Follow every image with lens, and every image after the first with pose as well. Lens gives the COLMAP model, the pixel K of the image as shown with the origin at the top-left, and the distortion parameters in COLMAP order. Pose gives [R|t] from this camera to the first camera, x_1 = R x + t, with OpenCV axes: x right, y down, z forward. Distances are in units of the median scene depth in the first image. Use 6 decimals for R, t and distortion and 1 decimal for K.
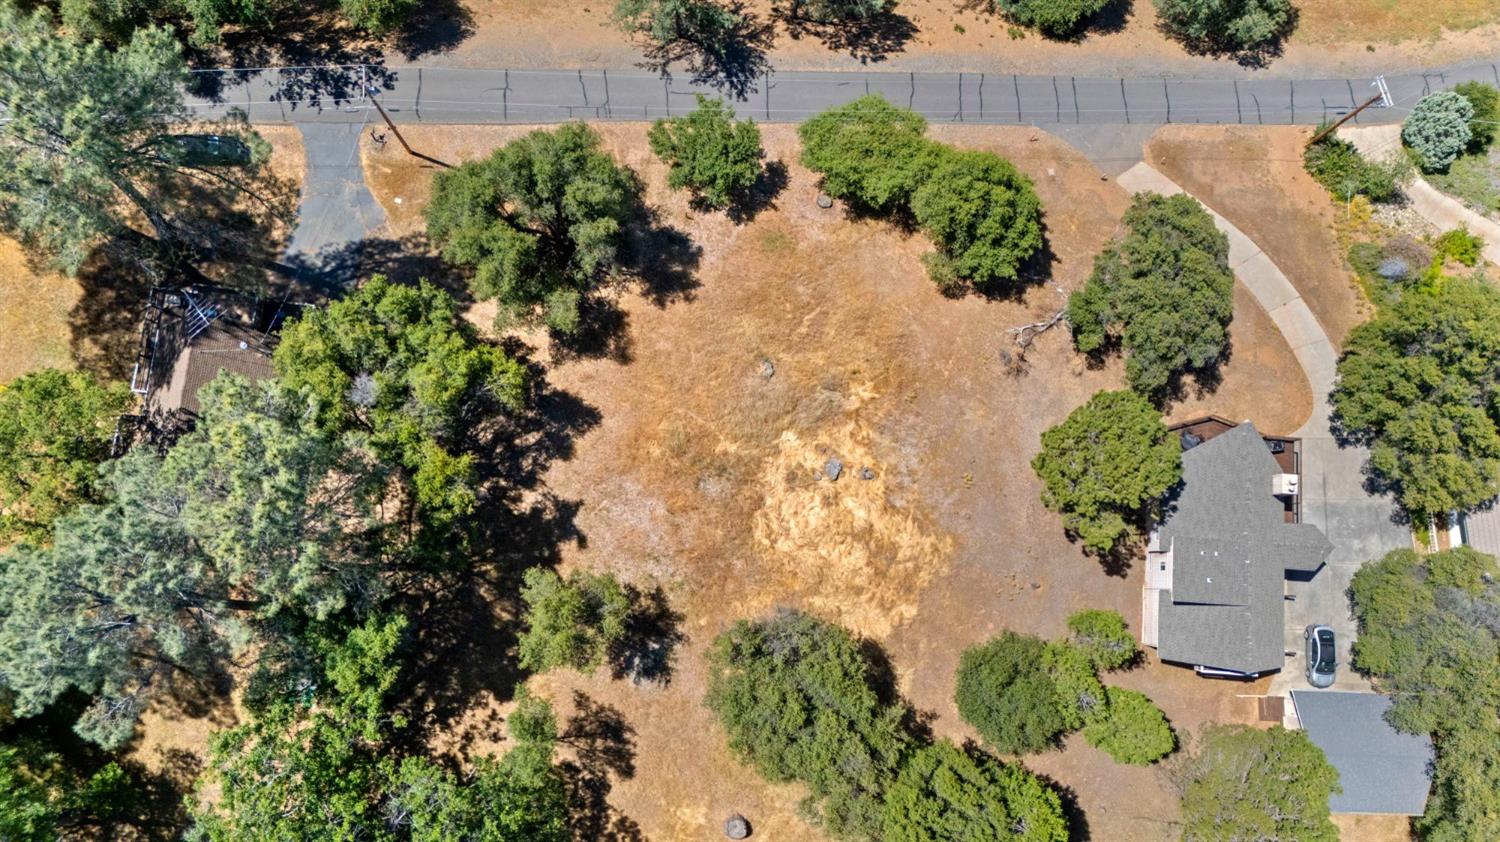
lens RADIAL K [[1071.7, 0, 800.9], [0, 1071.7, 424.6], [0, 0, 1]] dist [0.199321, -0.432109]
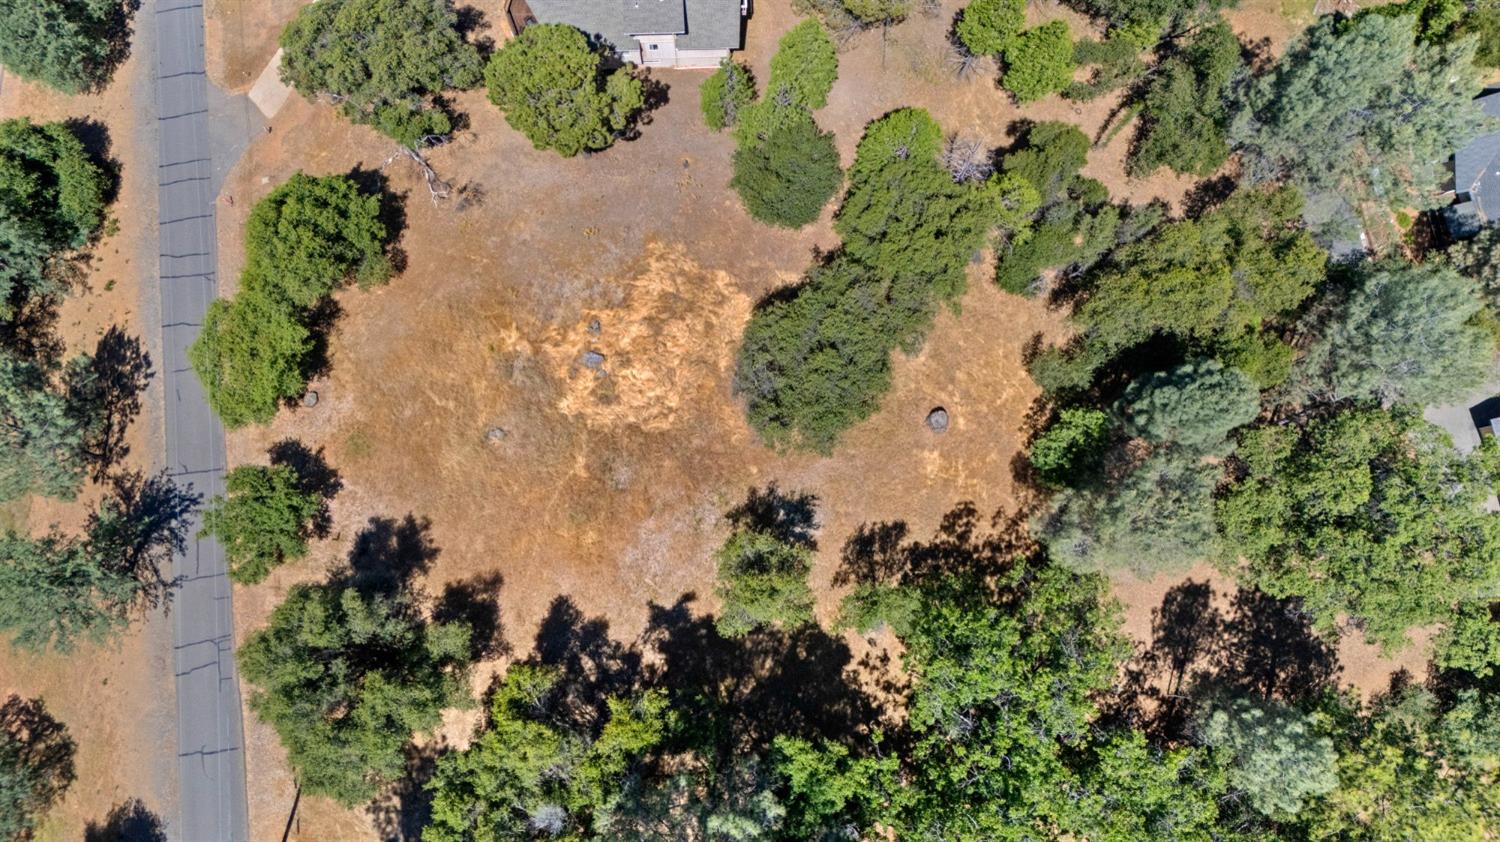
lens RADIAL K [[1089.2, 0, 750.0], [0, 1089.2, 421.0], [0, 0, 1]] dist [0.101150, -0.110640]
pose [[-0.109731, -0.986818, 0.118952, -0.164972], [0.980935, -0.088203, 0.173168, 0.003983], [-0.160393, 0.135686, 0.977683, -0.014325]]
